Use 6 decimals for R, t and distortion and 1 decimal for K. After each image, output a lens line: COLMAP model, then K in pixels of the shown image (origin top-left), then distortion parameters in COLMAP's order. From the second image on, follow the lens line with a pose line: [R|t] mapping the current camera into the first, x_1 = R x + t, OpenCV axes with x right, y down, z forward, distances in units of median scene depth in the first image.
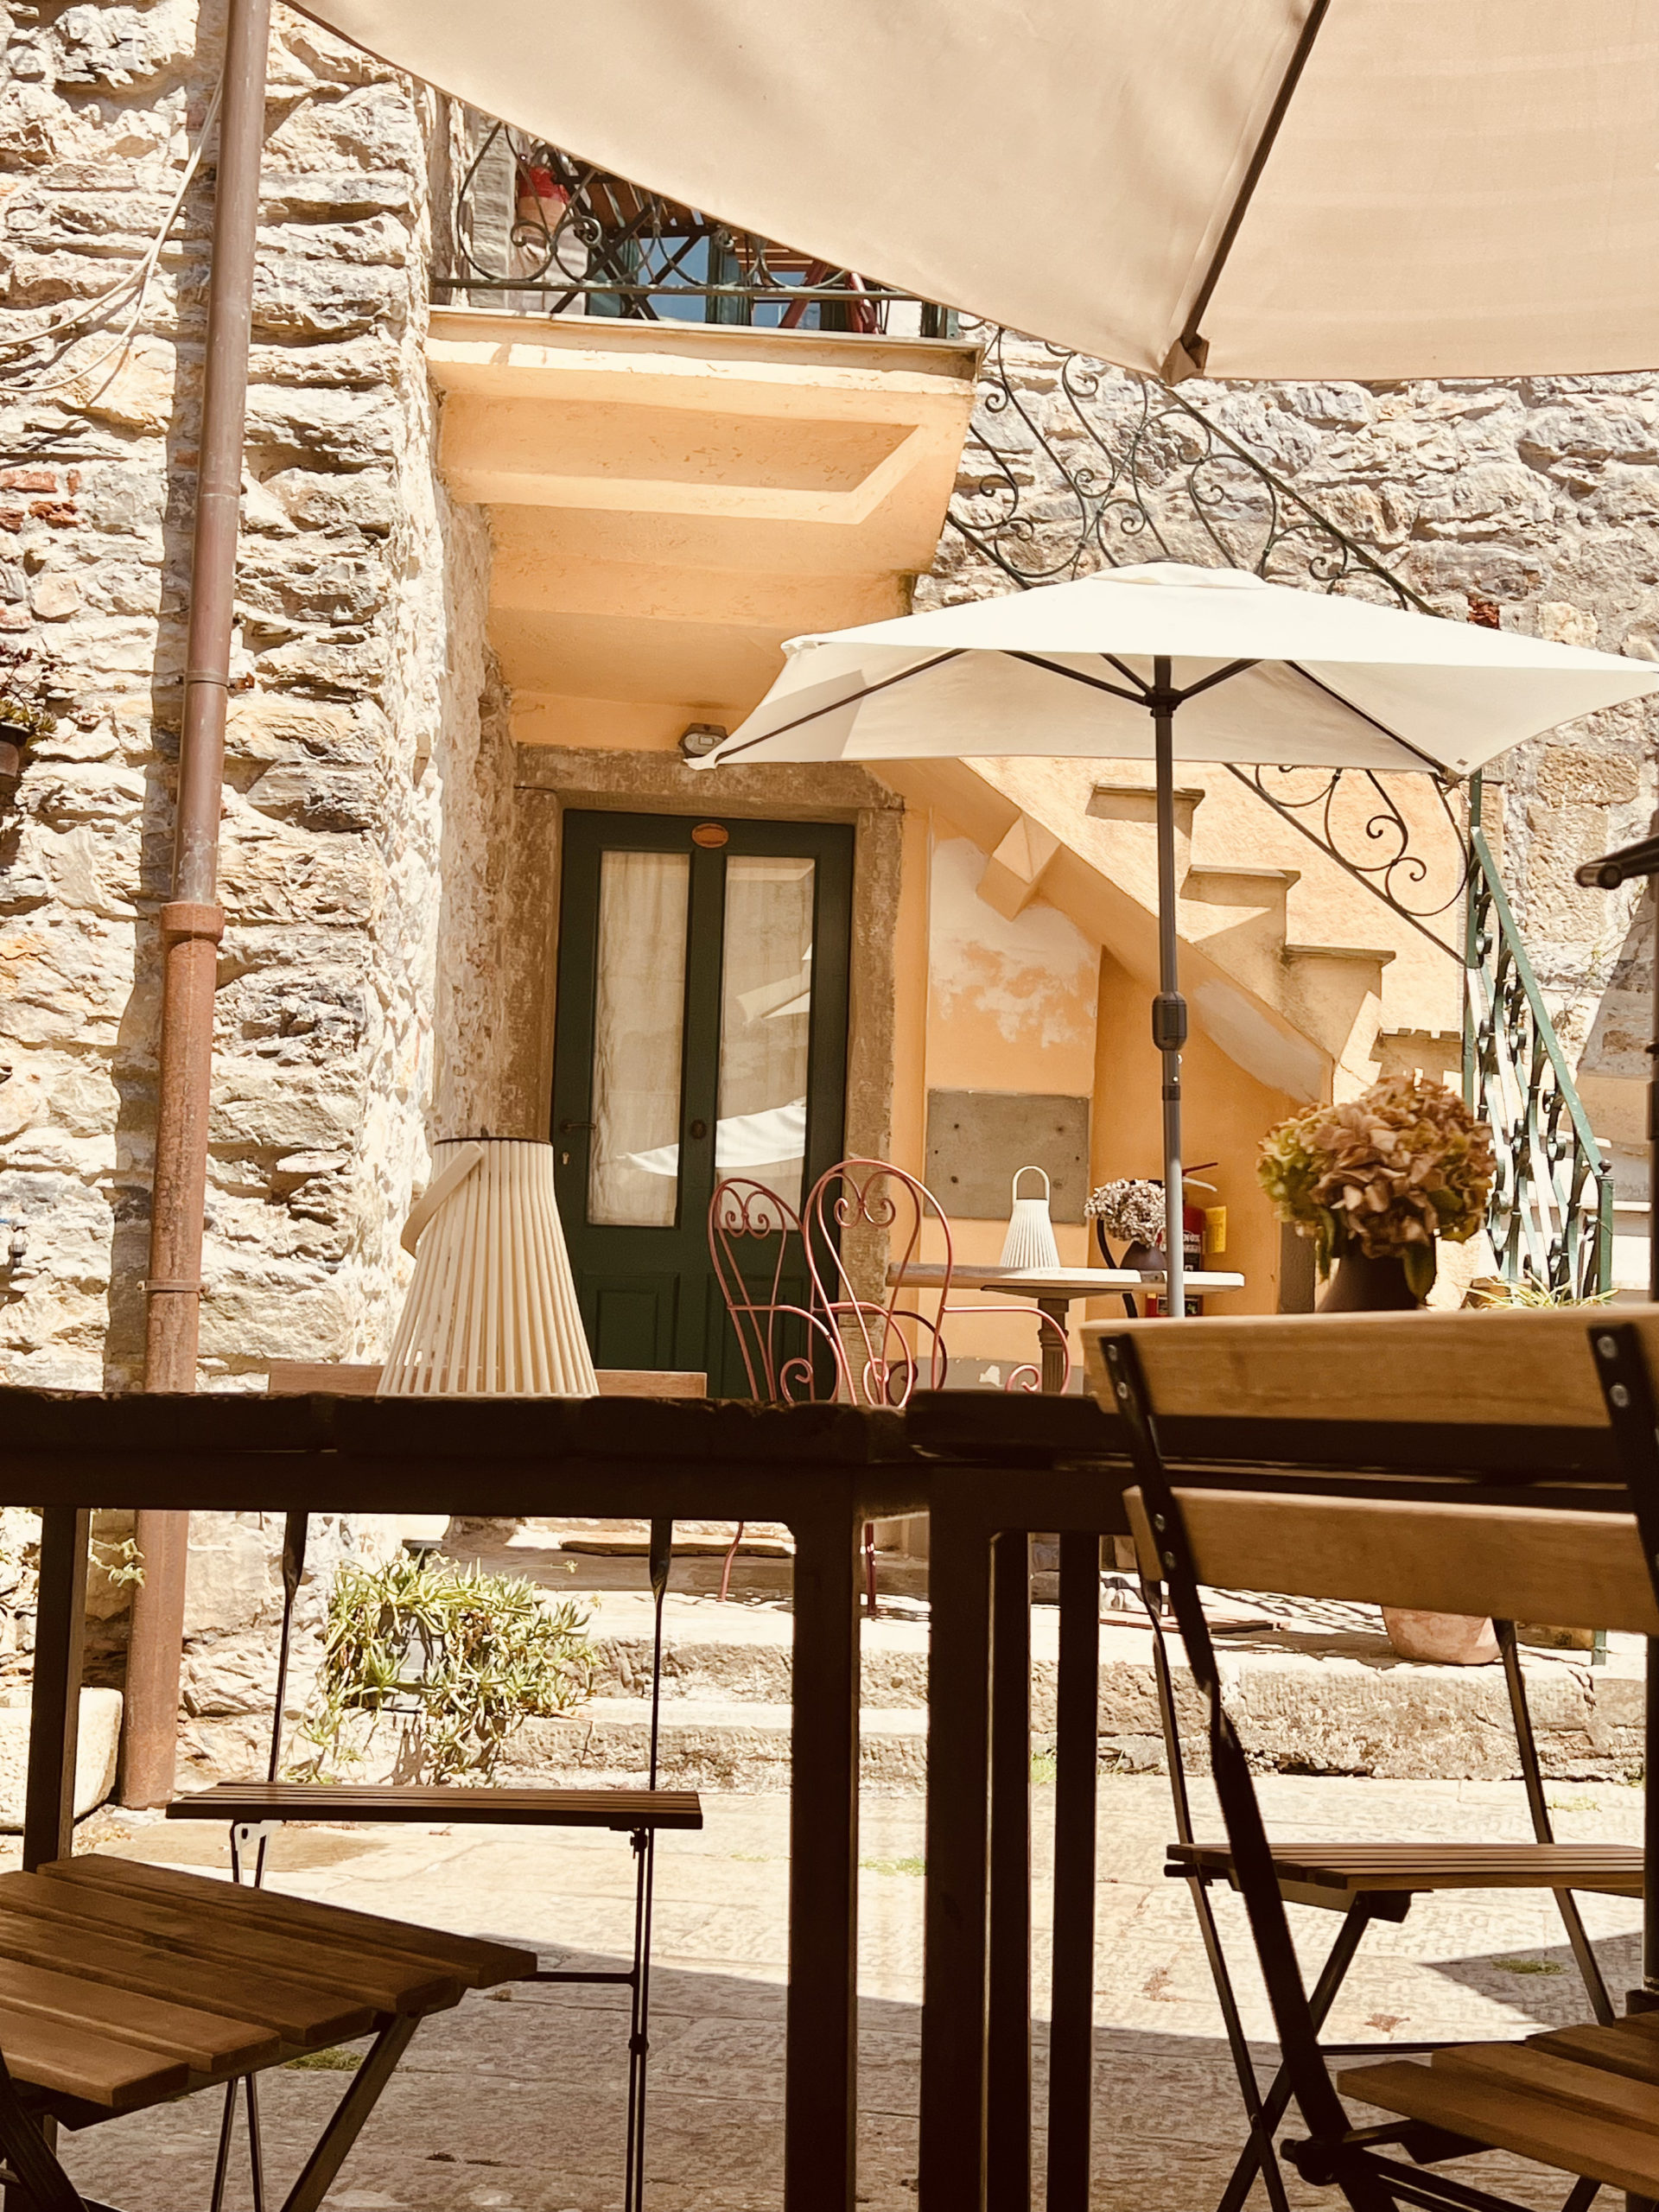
lens RADIAL K [[2804.6, 0, 829.5], [0, 2804.6, 1106.0], [0, 0, 1]] dist [0.005878, -0.407619]
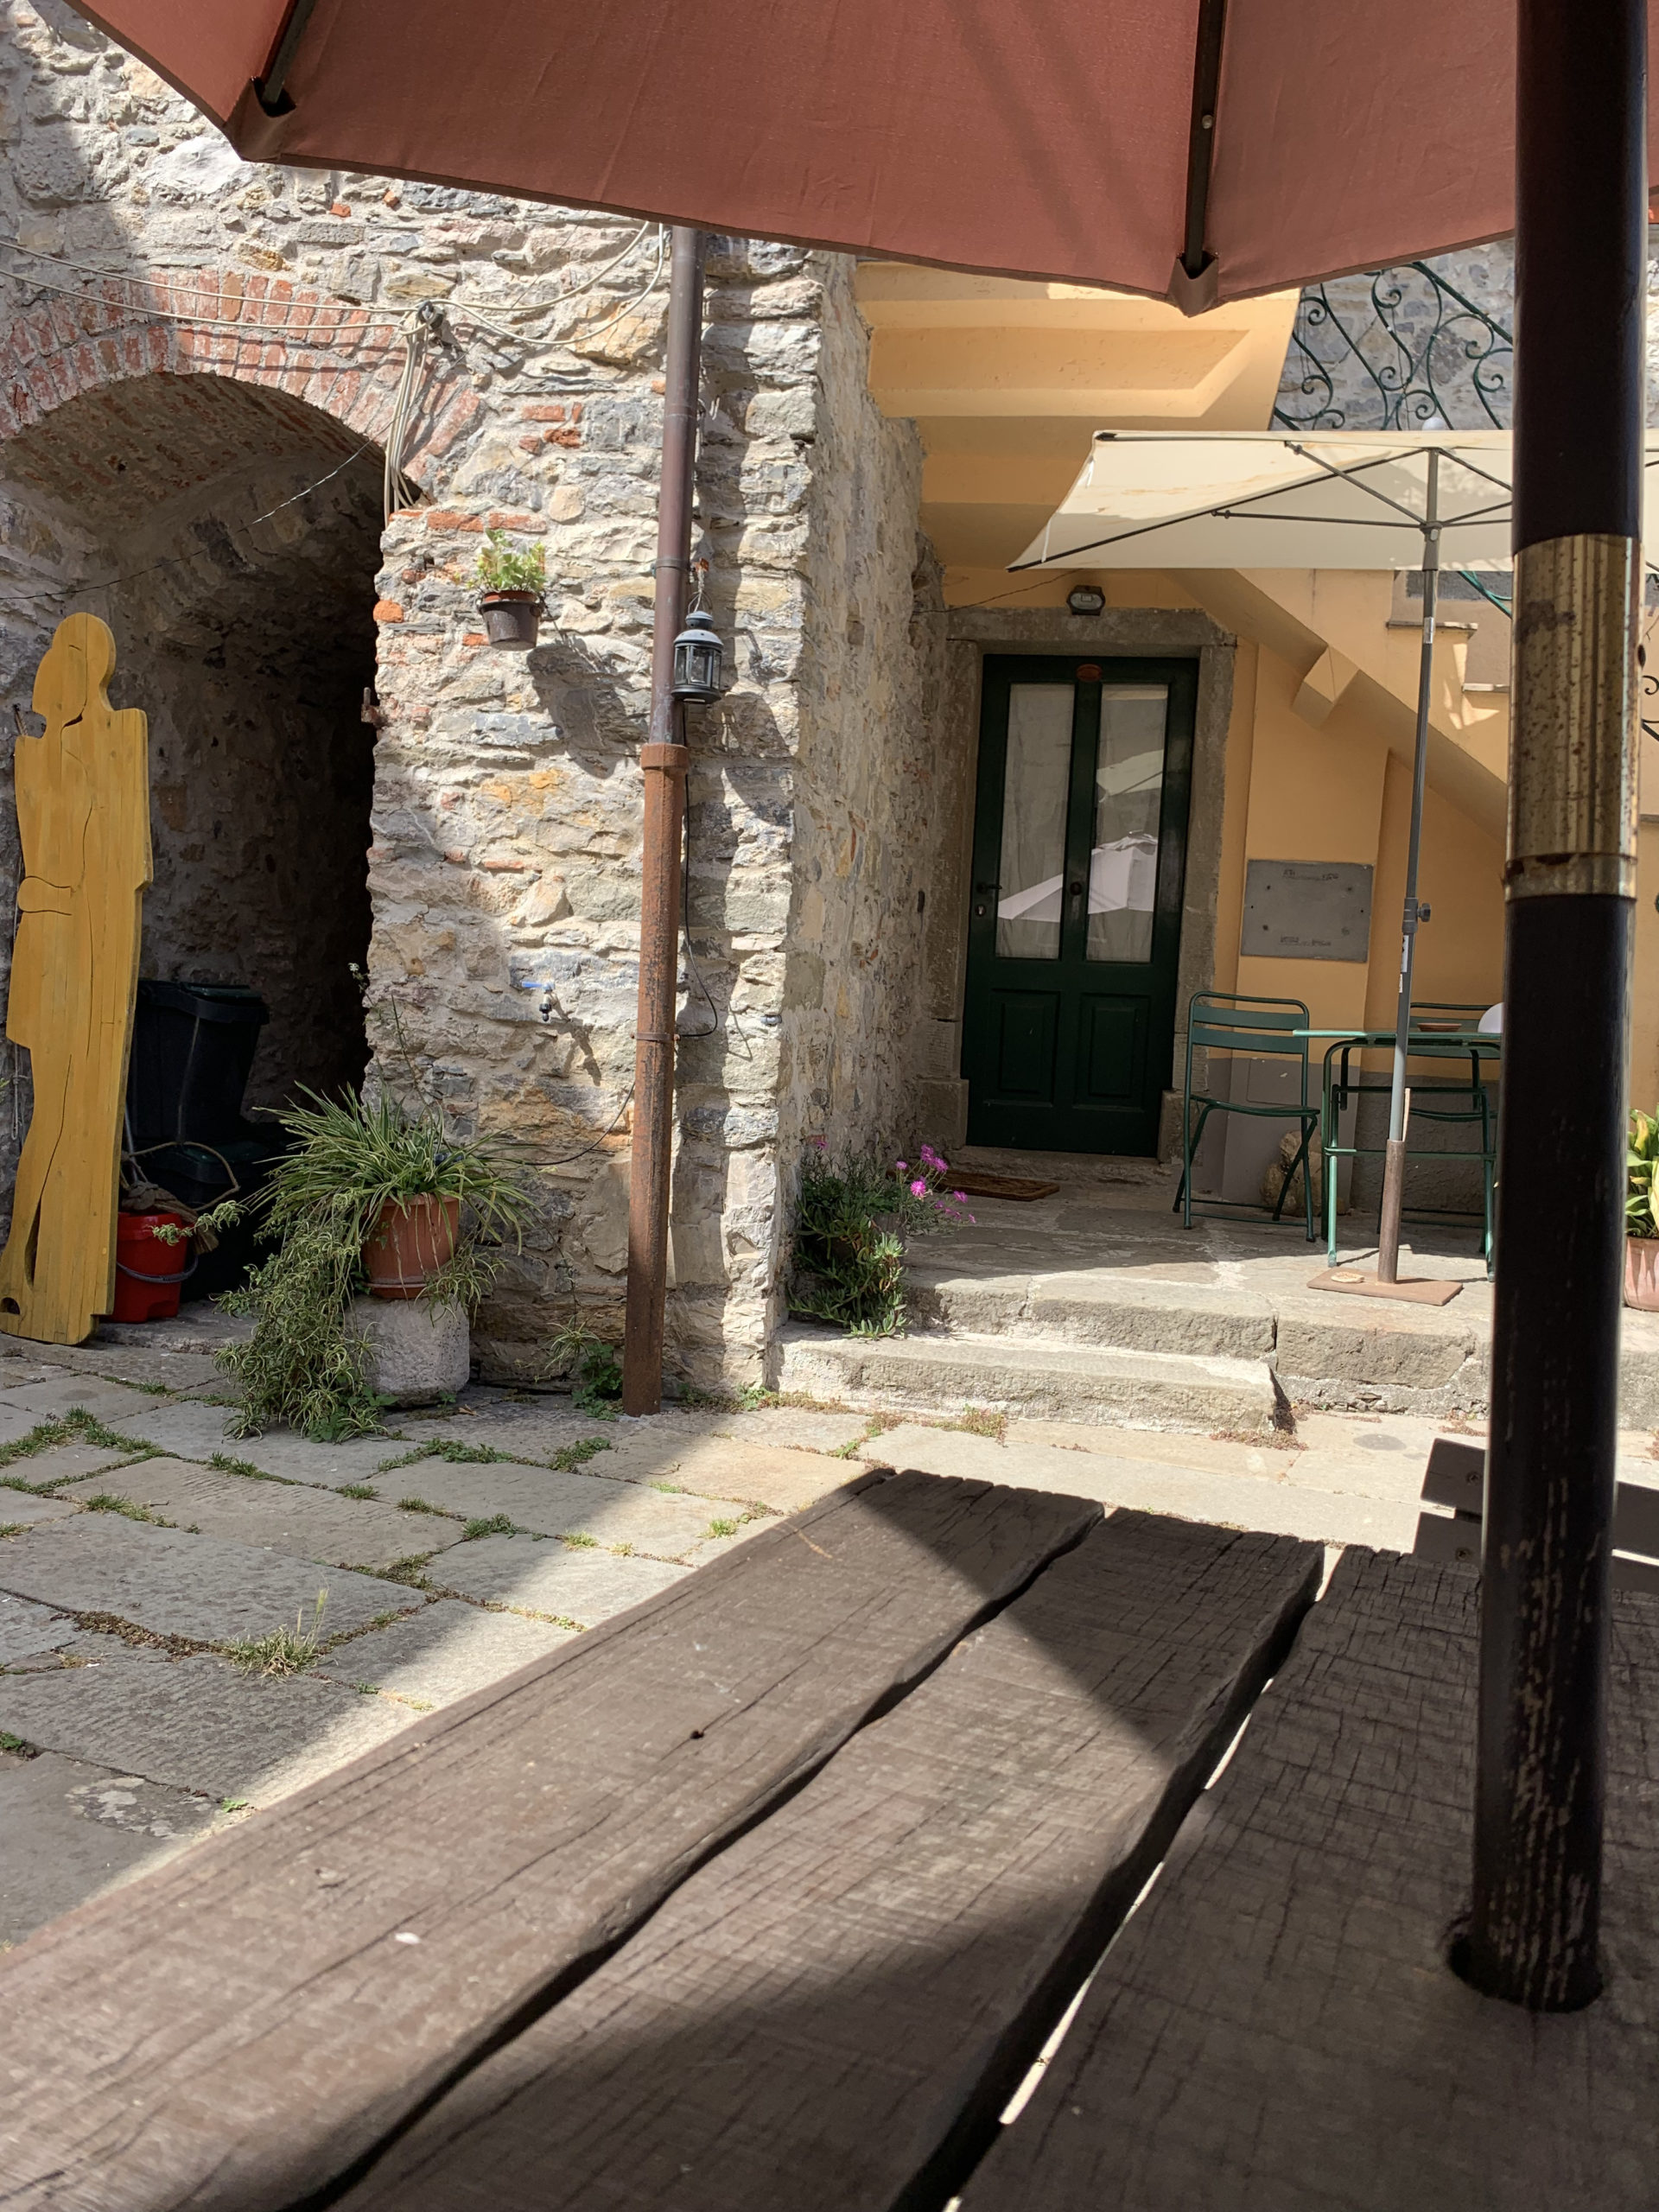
lens RADIAL K [[1647.4, 0, 829.5], [0, 1647.4, 1106.0], [0, 0, 1]] dist [0.051464, -0.151783]
pose [[0.975819, 0.025055, -0.217139, 0.014558], [0.011127, 0.986426, 0.163826, -0.021594], [0.218297, -0.162281, 0.962295, 0.170378]]
